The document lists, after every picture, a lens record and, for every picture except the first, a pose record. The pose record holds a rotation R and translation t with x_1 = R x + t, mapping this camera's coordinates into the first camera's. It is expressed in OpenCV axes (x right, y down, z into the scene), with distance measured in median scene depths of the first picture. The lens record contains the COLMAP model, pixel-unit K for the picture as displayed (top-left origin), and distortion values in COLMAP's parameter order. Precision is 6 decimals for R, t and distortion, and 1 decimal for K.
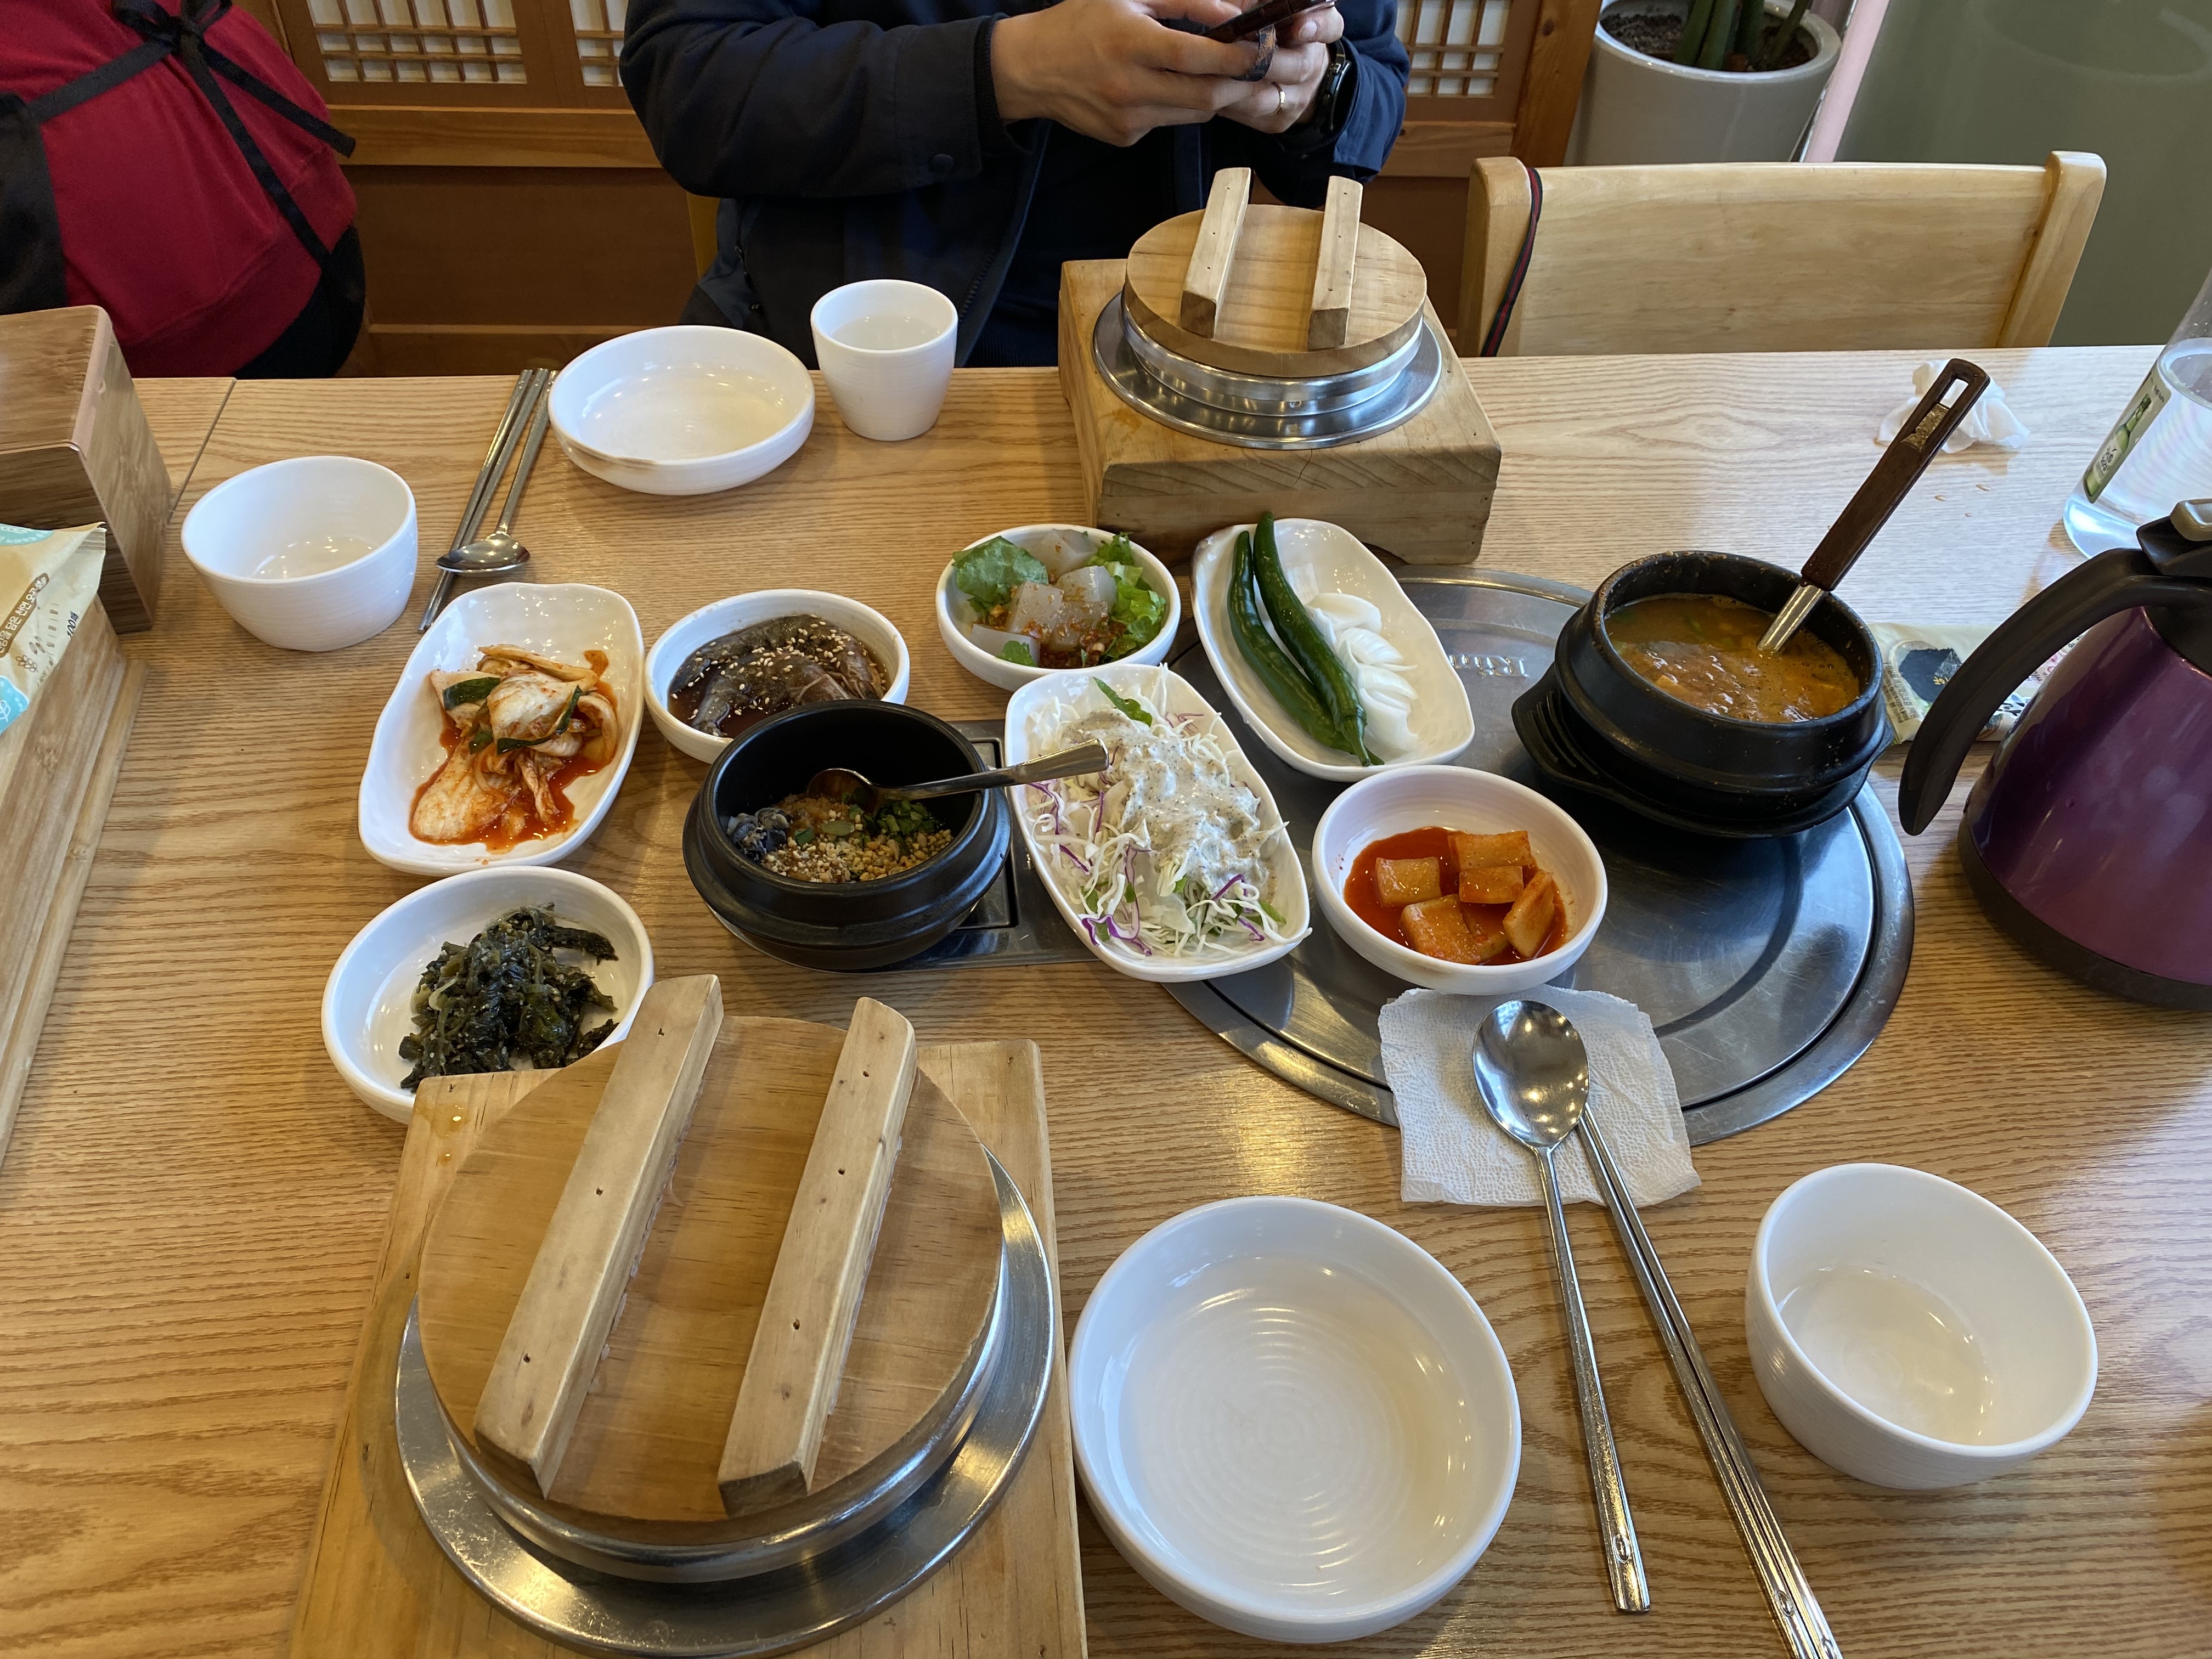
lens RADIAL K [[1660.4, 0, 1113.1], [0, 1660.4, 815.7], [0, 0, 1]] dist [-0.006675, -0.004426]
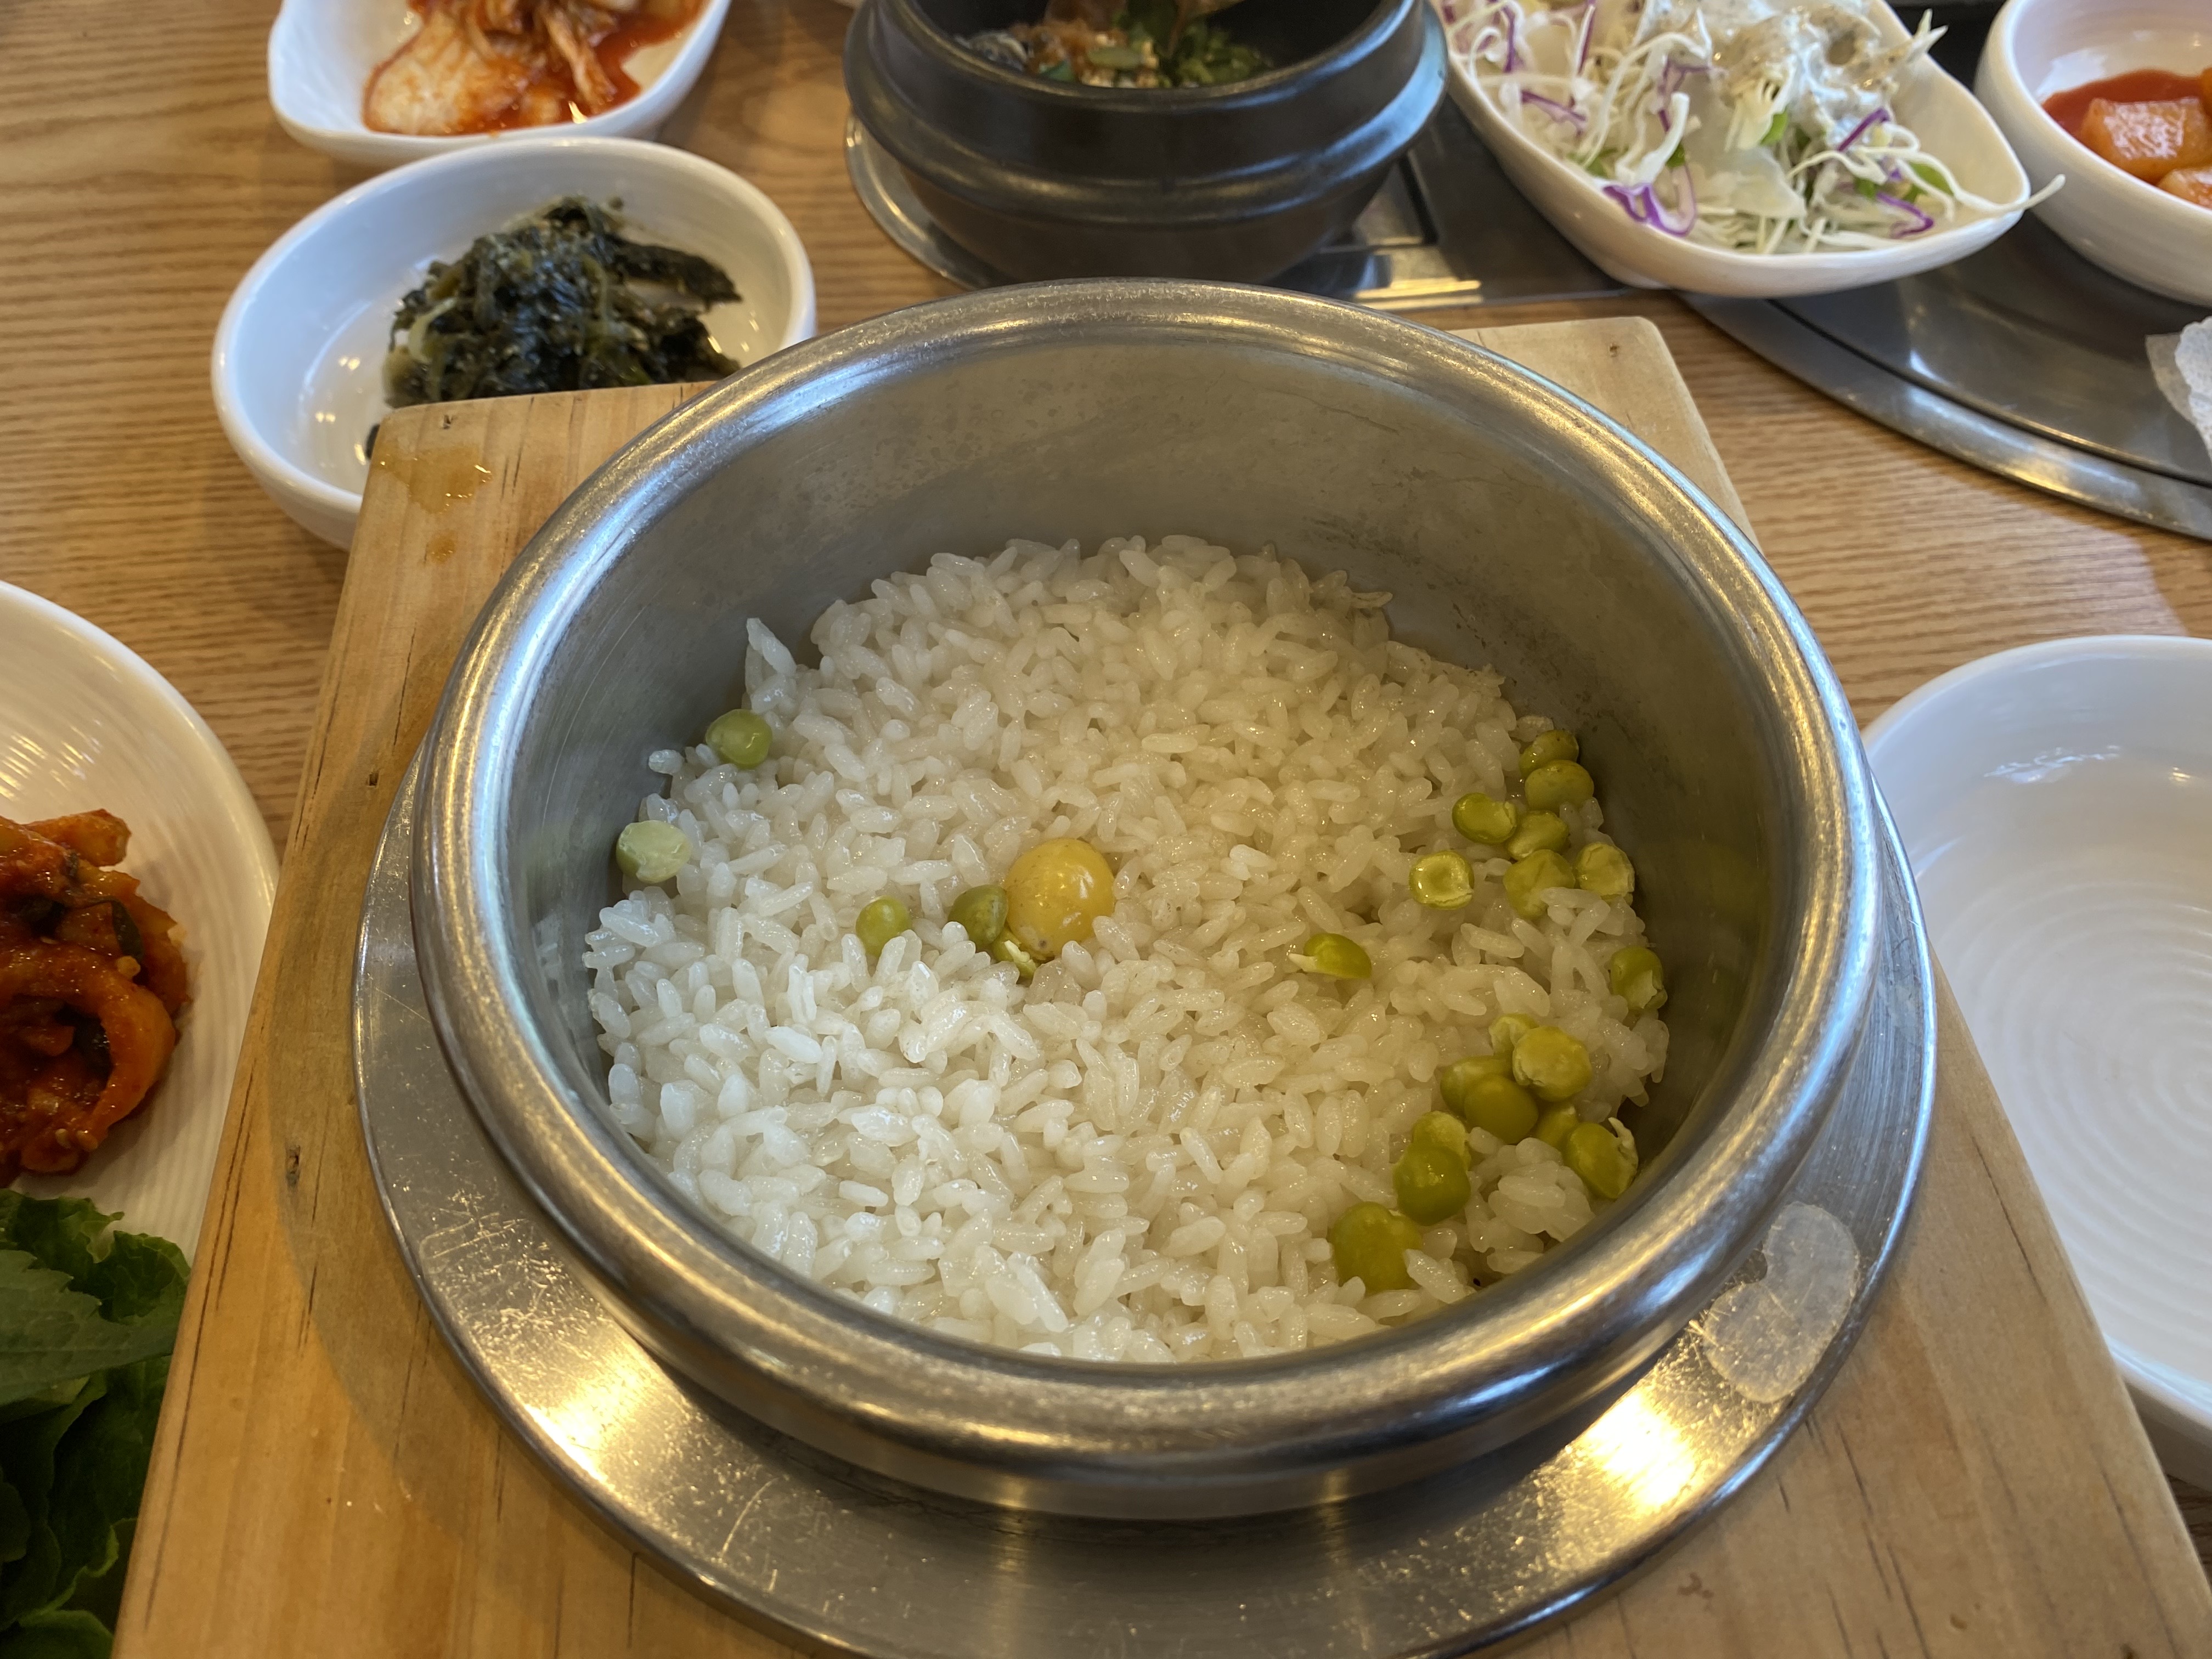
lens RADIAL K [[1660.4, 0, 1086.5], [0, 1660.4, 812.6], [0, 0, 1]] dist [-0.006675, -0.004426]
pose [[0.998888, -0.018560, -0.043342, -0.157373], [0.026028, 0.983561, 0.178690, 0.153294], [0.039313, -0.179619, 0.982950, 0.413315]]
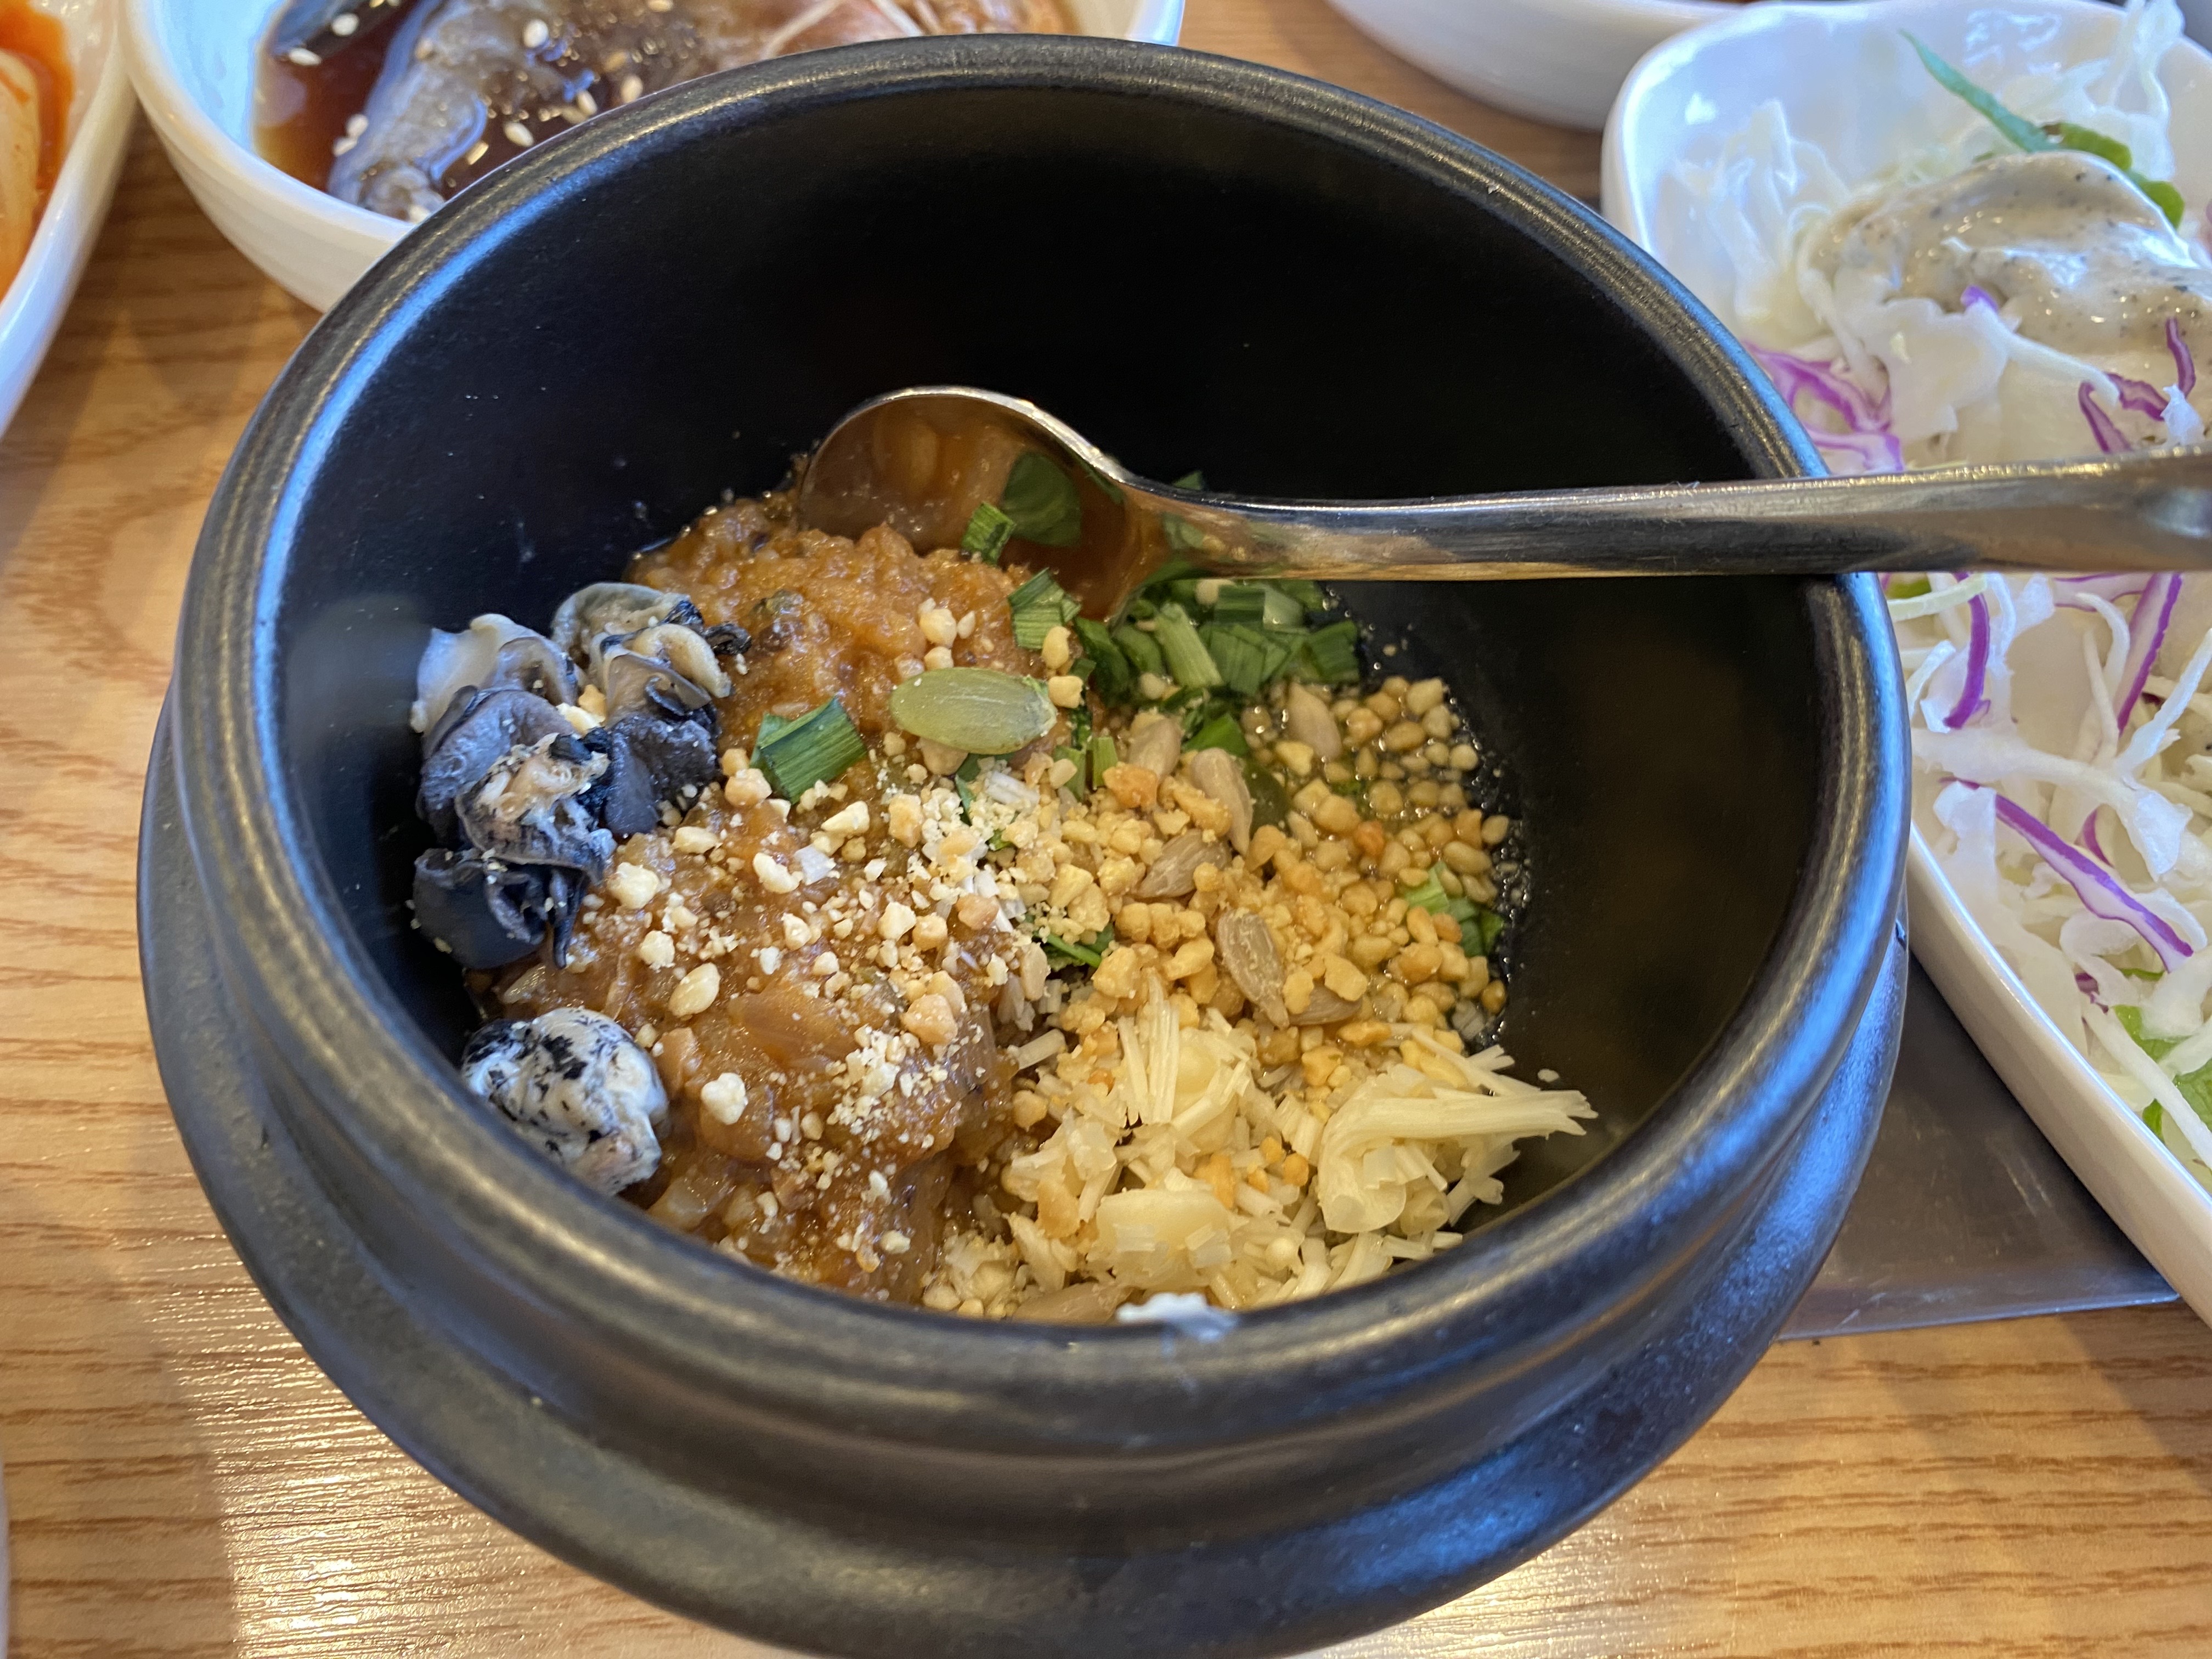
lens RADIAL K [[1660.4, 0, 1115.8], [0, 1660.4, 839.9], [0, 0, 1]] dist [-0.006675, -0.004426]
pose [[0.999572, 0.023709, 0.017150, -0.150415], [-0.027370, 0.964831, 0.261441, -0.030087], [-0.010349, -0.261798, 0.965067, 0.795908]]
